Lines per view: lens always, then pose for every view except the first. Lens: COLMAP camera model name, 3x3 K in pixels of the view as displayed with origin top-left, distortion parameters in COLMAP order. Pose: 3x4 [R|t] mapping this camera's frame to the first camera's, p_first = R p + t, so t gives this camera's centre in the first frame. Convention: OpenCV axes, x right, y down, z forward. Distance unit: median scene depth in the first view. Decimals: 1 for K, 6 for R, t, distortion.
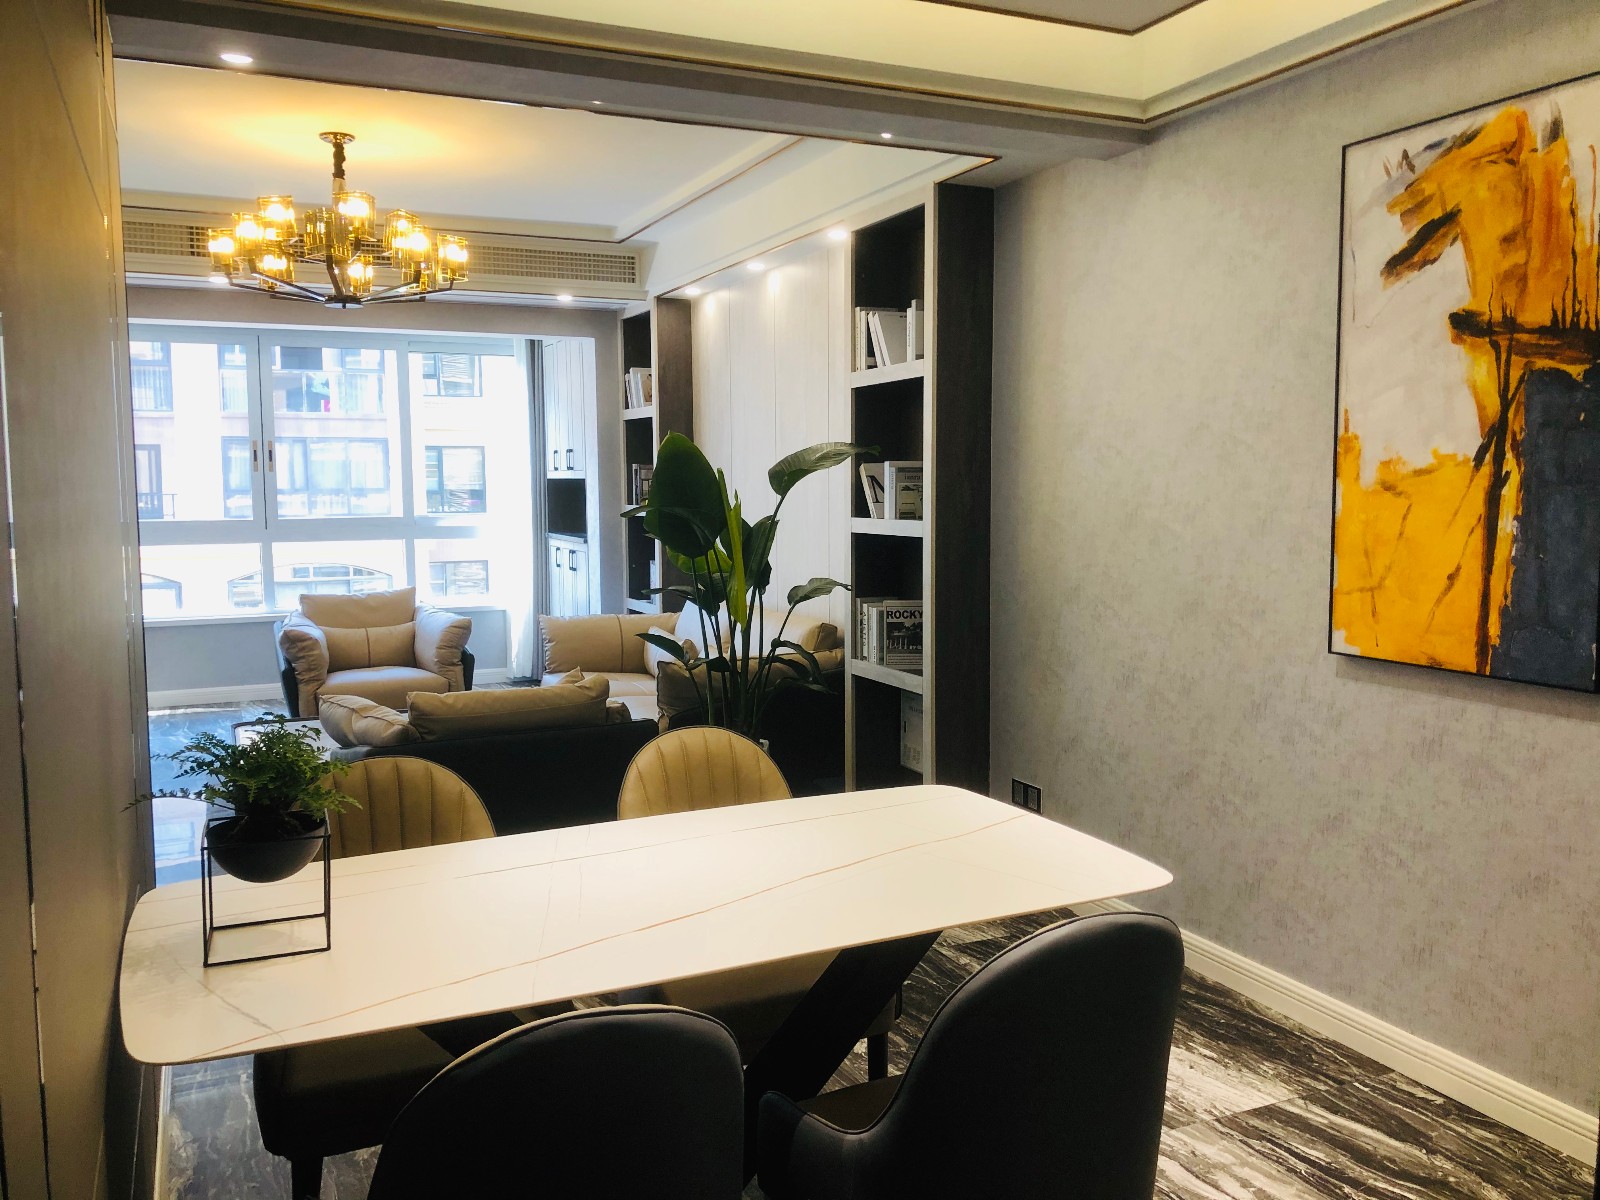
lens RADIAL K [[1318.4, 0, 807.3], [0, 1318.4, 588.3], [0, 0, 1]] dist [0.050759, -0.067761]
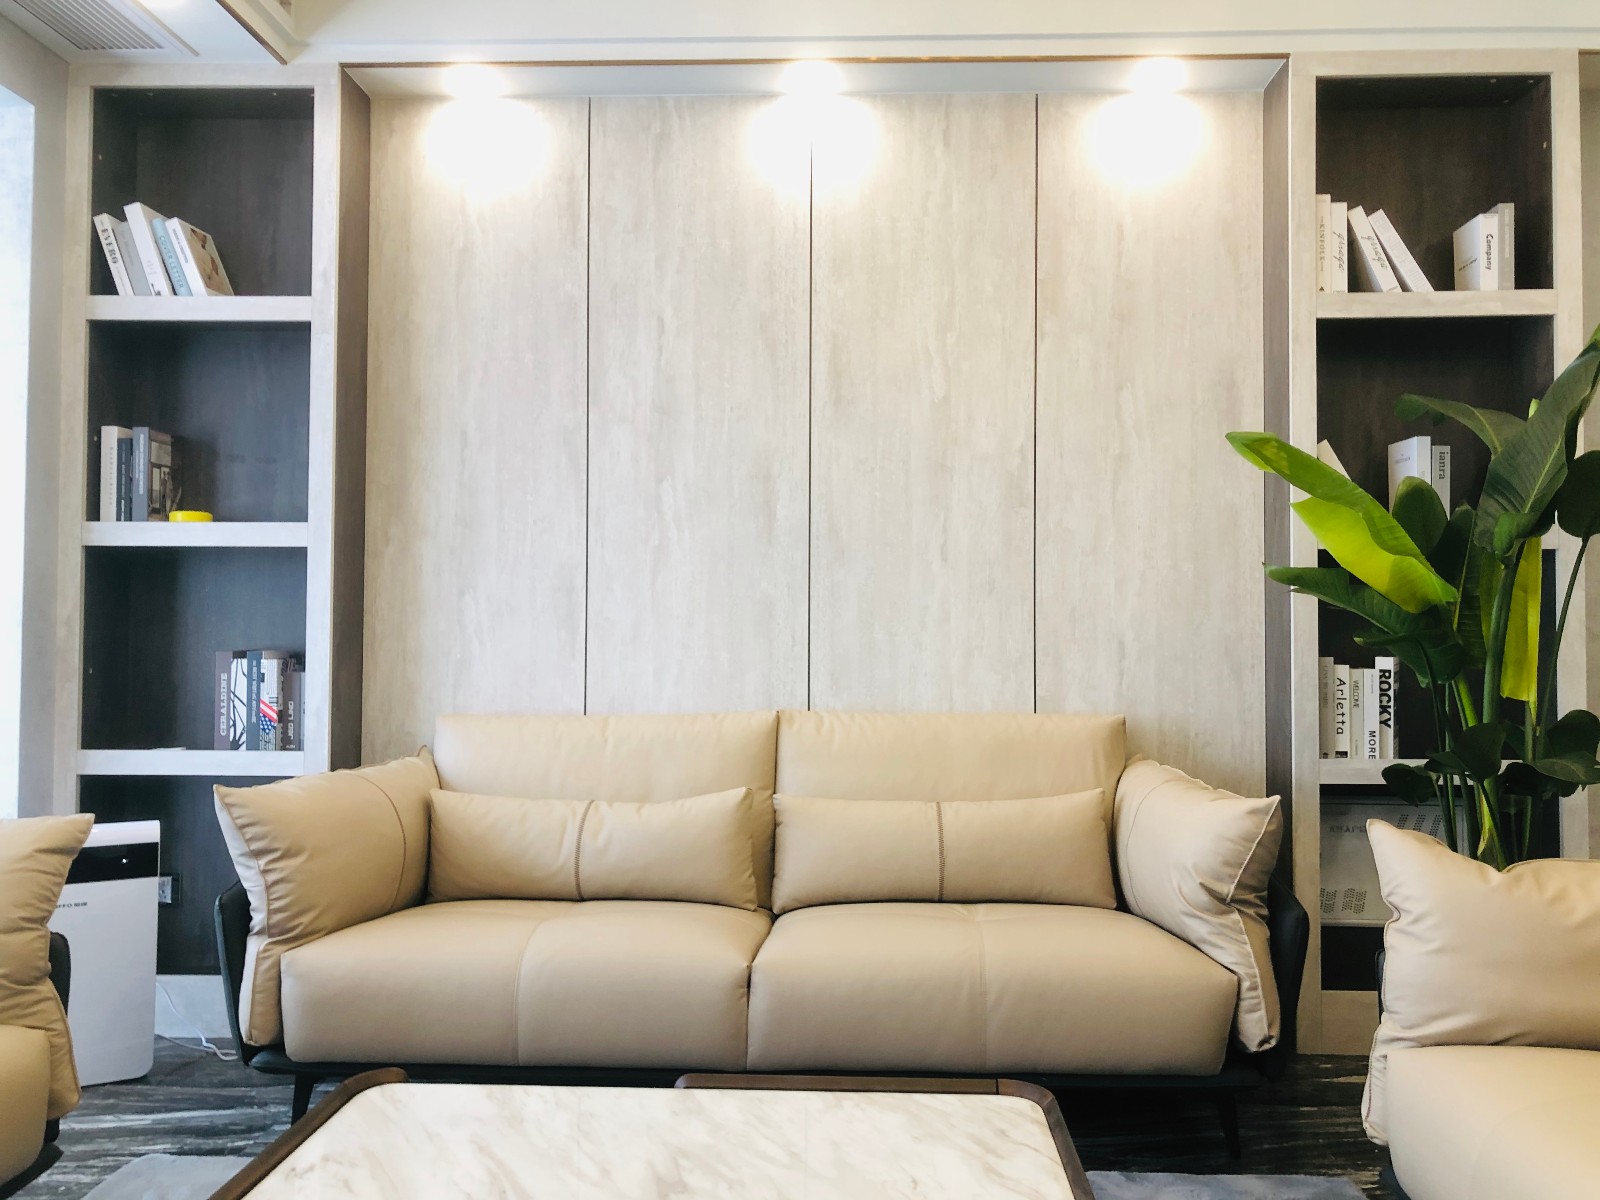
lens RADIAL K [[1318.4, 0, 807.3], [0, 1318.4, 588.3], [0, 0, 1]] dist [0.050759, -0.067761]
pose [[0.448818, 0.033124, 0.893009, -0.637078], [0.066440, 0.995310, -0.070311, 0.002999], [-0.891150, 0.090889, 0.444512, 0.959864]]
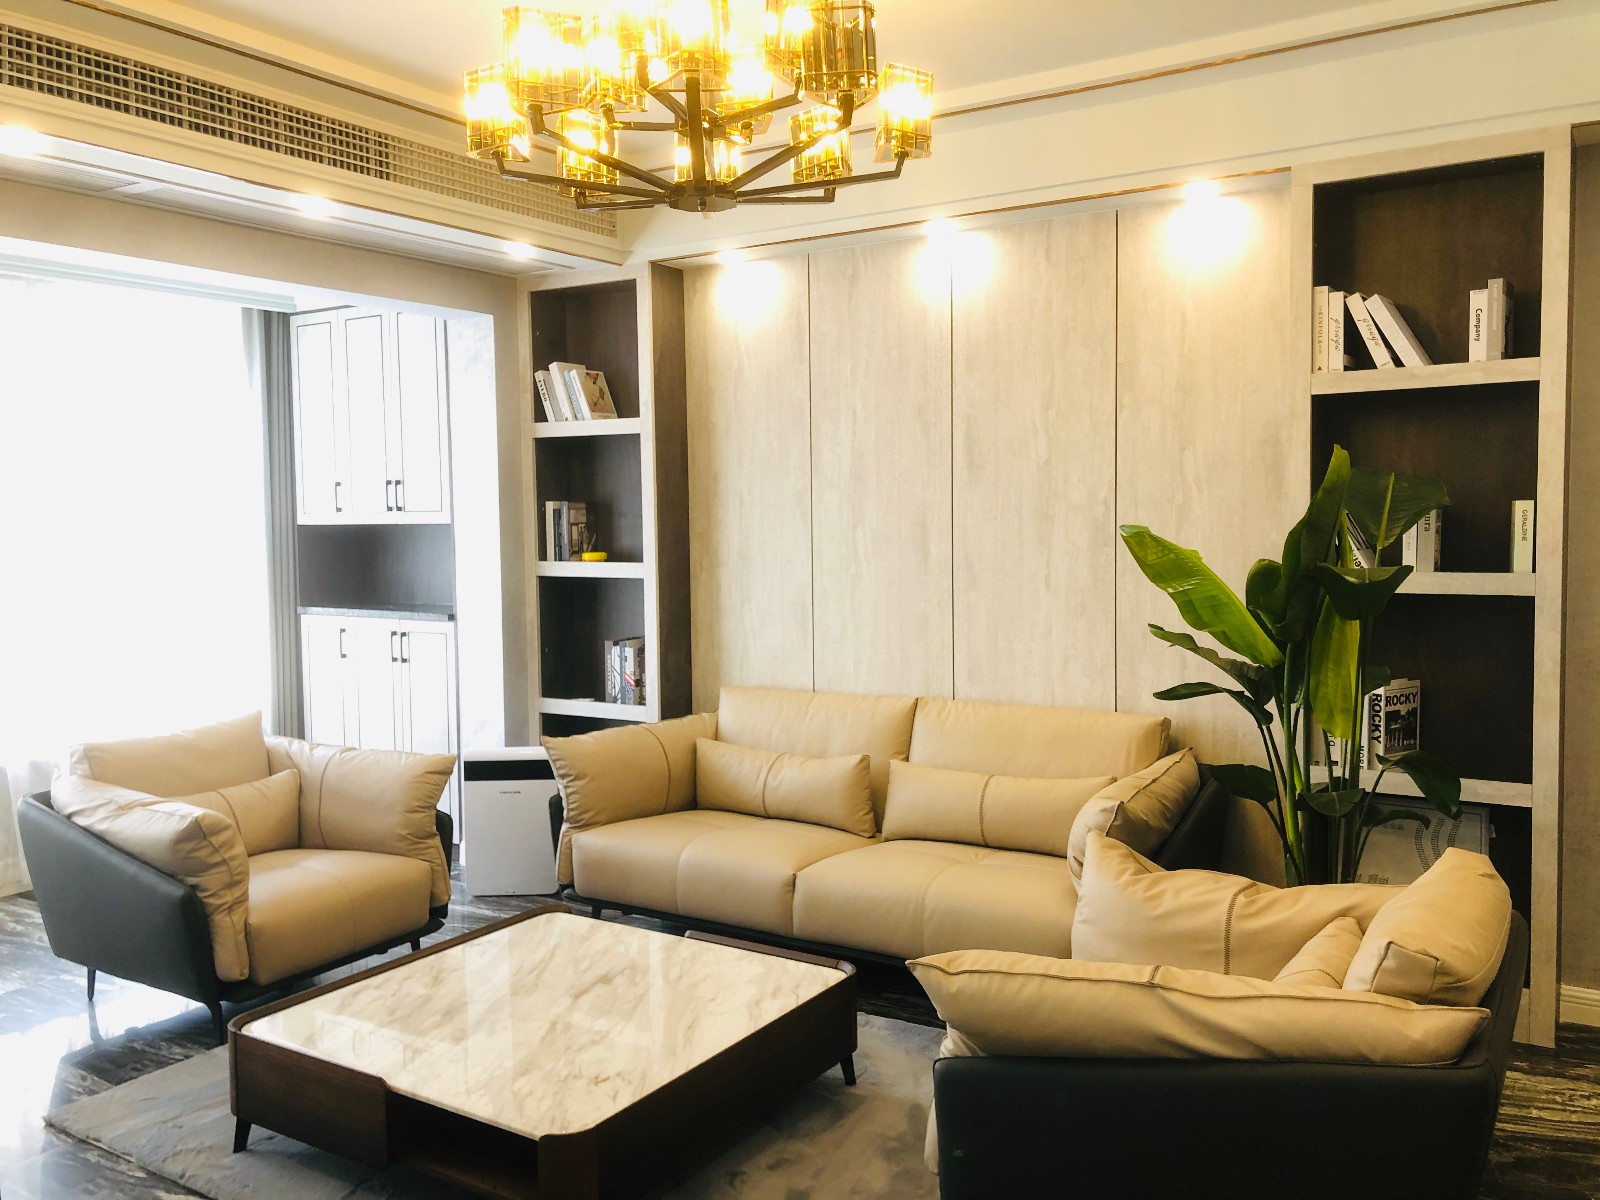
lens RADIAL K [[1312.7, 0, 801.2], [0, 1312.7, 590.0], [0, 0, 1]] dist [0.088342, -0.188960]
pose [[0.841769, -0.039606, 0.538384, -0.611541], [0.054401, 0.998452, -0.011605, -0.051526], [-0.537090, 0.039057, 0.842620, 0.546529]]
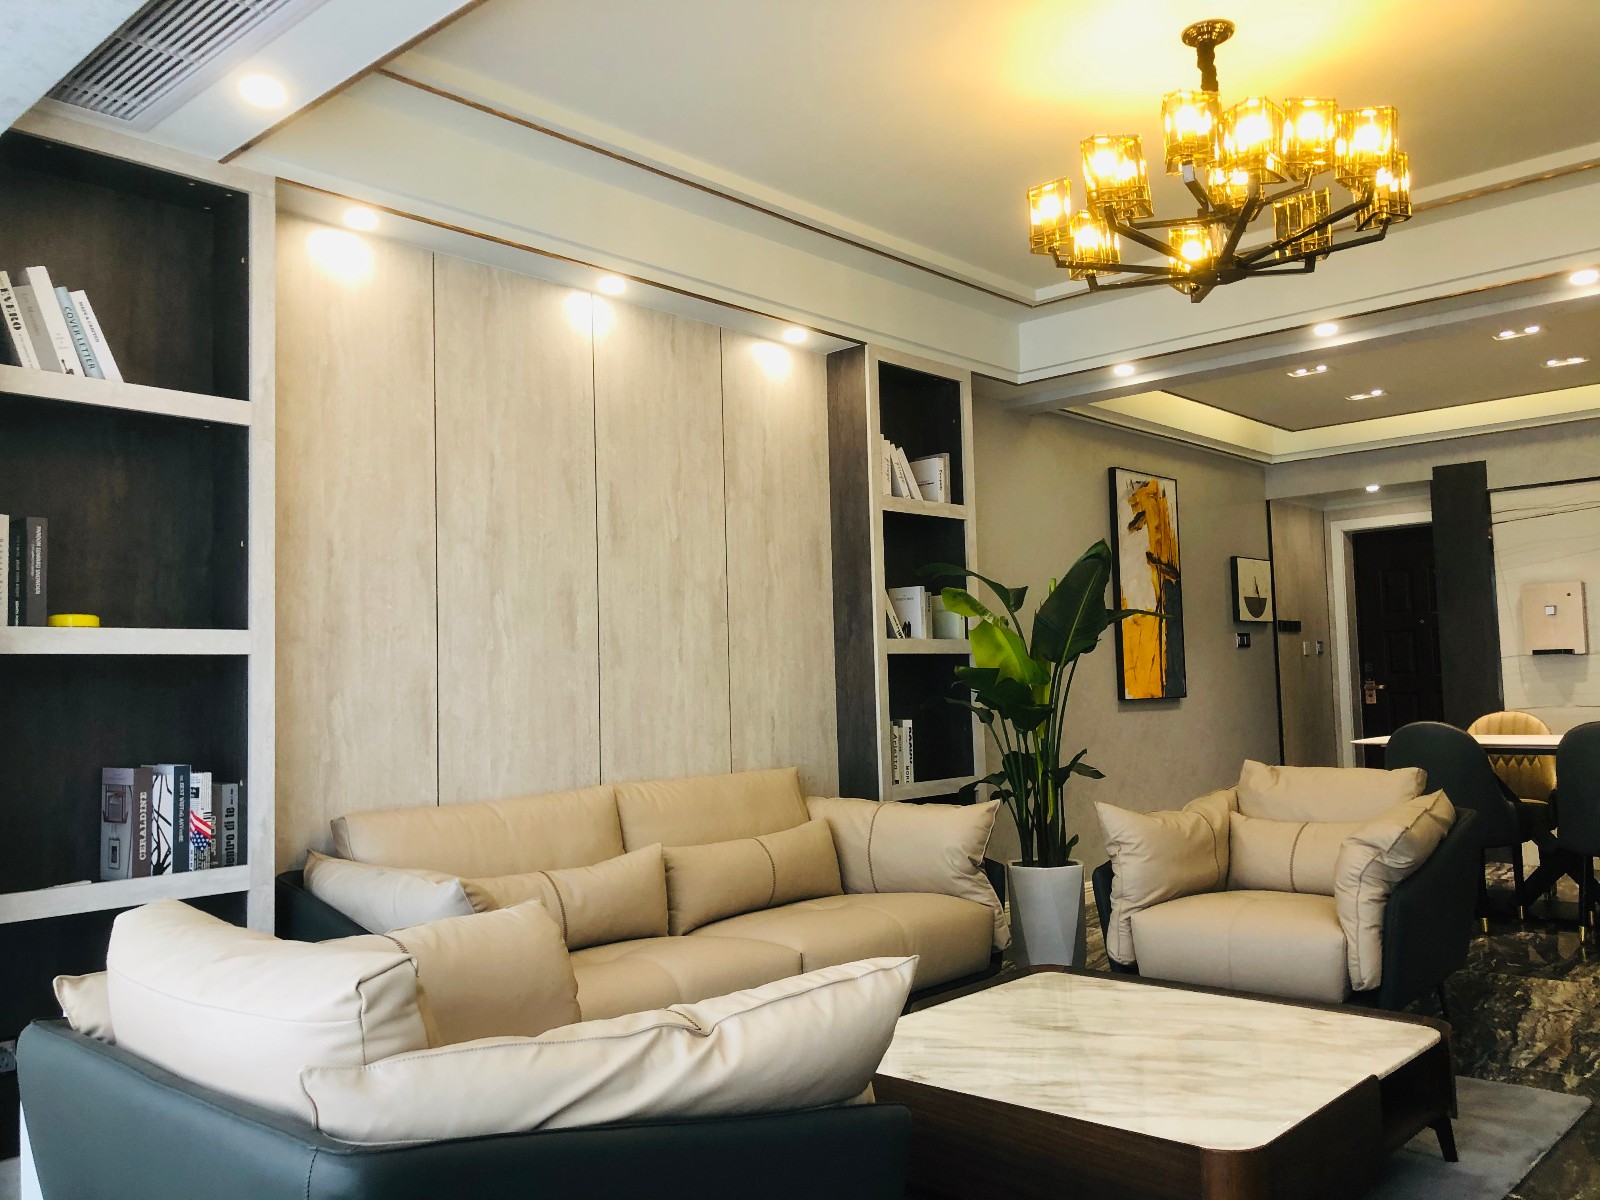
lens RADIAL K [[1316.3, 0, 819.5], [0, 1316.3, 593.5], [0, 0, 1]] dist [0.058825, -0.077971]
pose [[-0.399658, 0.084258, 0.912784, -0.860344], [0.107226, 0.993228, -0.044736, -0.050076], [-0.910372, 0.079995, -0.405986, 1.469881]]
